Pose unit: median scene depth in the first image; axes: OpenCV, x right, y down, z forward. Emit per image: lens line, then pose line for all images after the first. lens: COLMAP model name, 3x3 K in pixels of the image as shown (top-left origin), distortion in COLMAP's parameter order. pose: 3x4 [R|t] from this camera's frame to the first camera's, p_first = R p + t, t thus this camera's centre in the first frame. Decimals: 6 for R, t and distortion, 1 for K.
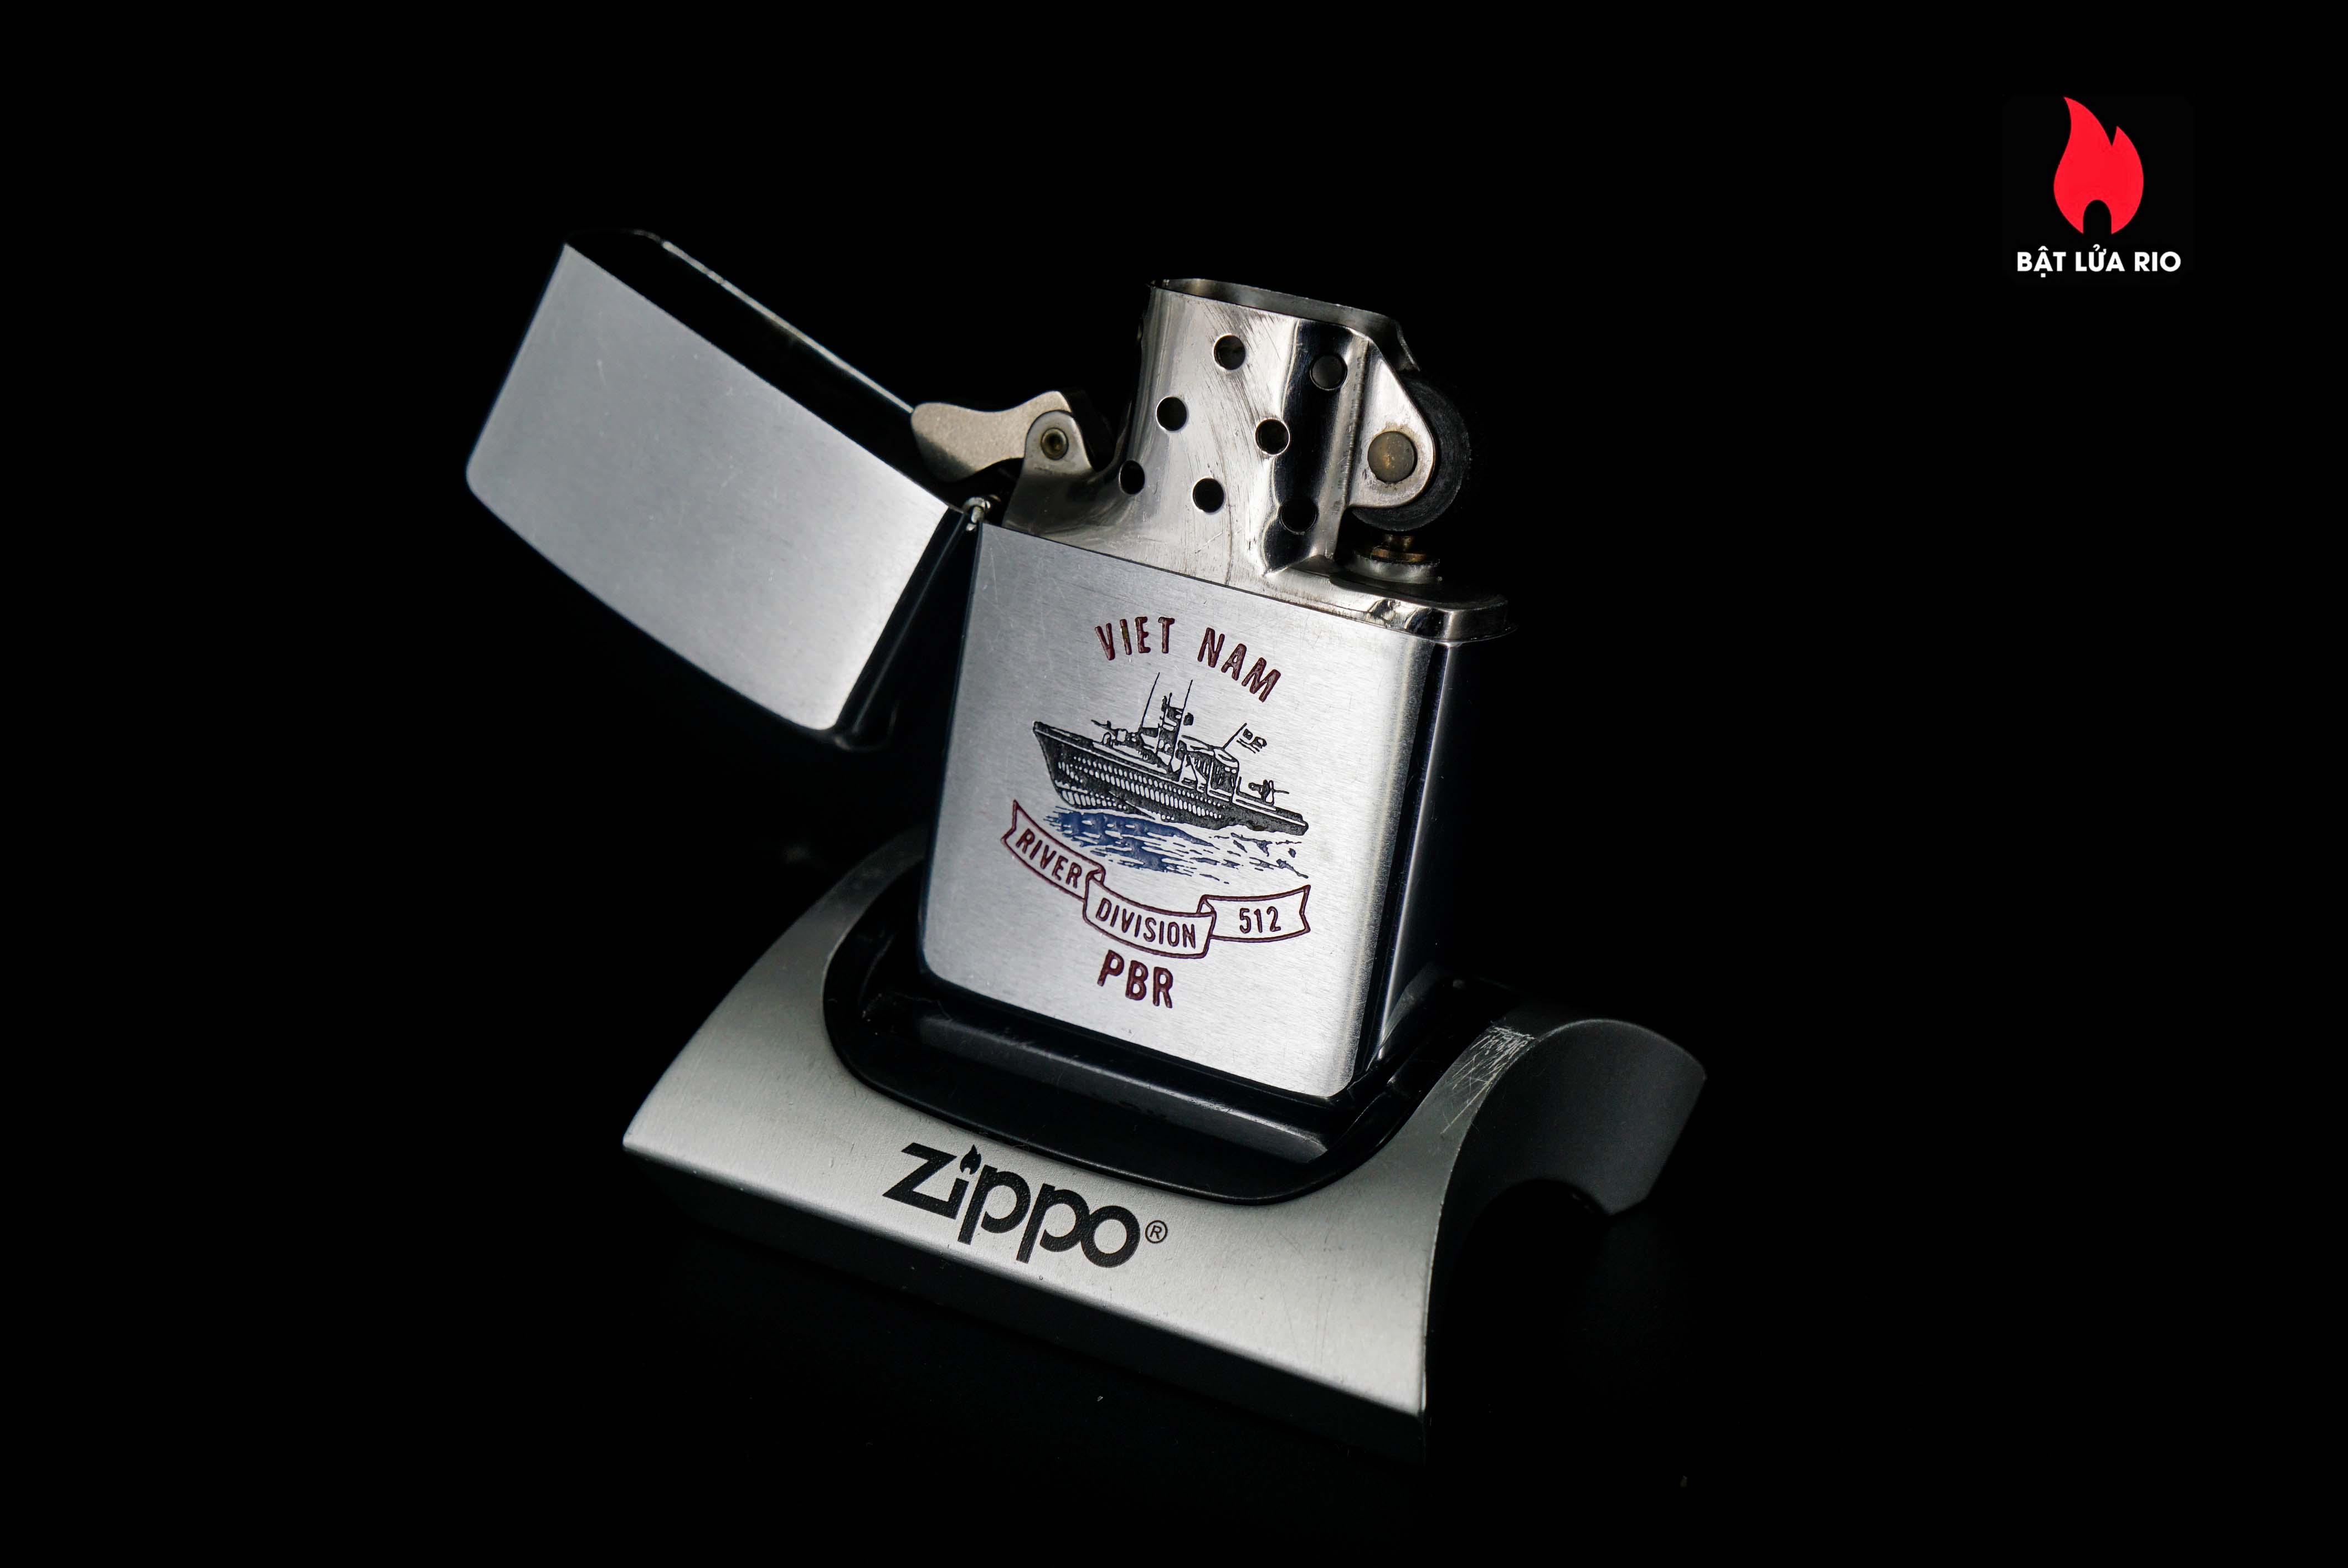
lens RADIAL K [[4675.4, 0, 1174.0], [0, 4675.4, 784.0], [0, 0, 1]] dist [0.183290, -0.005553]
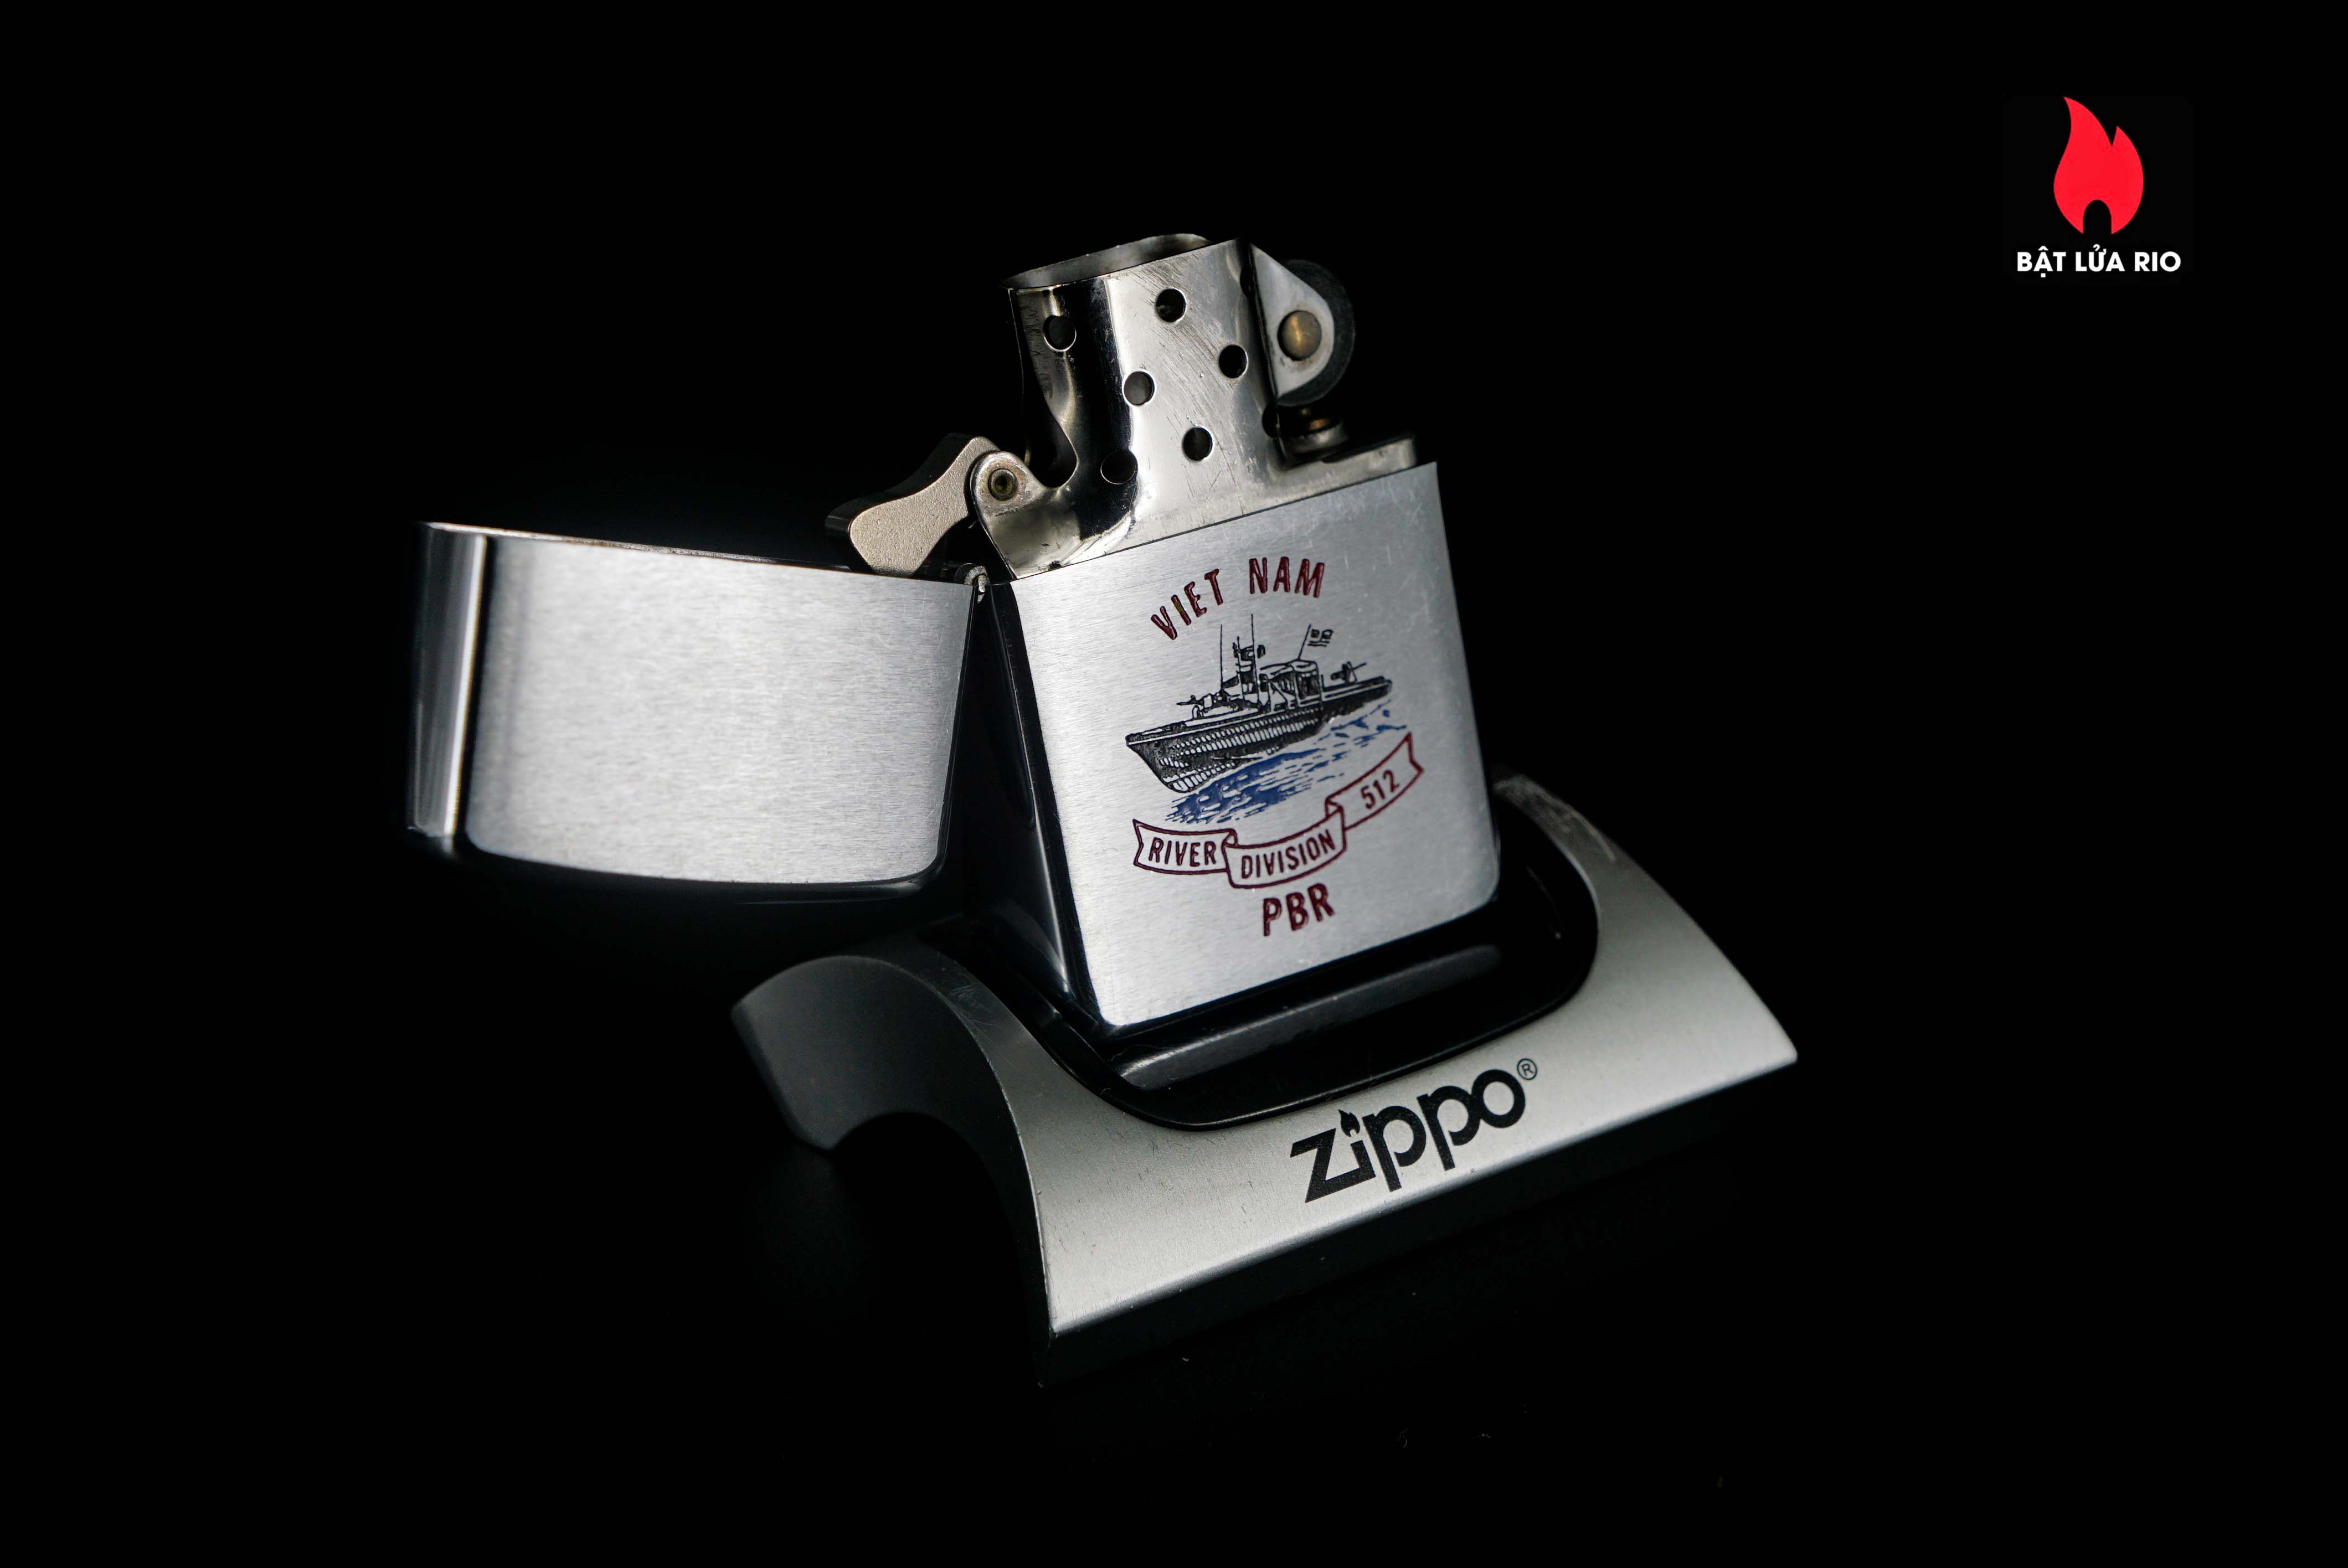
lens RADIAL K [[4675.4, 0, 1174.0], [0, 4675.4, 784.0], [0, 0, 1]] dist [0.183290, -0.005553]
pose [[0.487735, -0.444692, 0.751241, -0.788079], [0.440916, 0.868195, 0.227663, -0.229964], [-0.753464, 0.220196, 0.619521, 0.383310]]
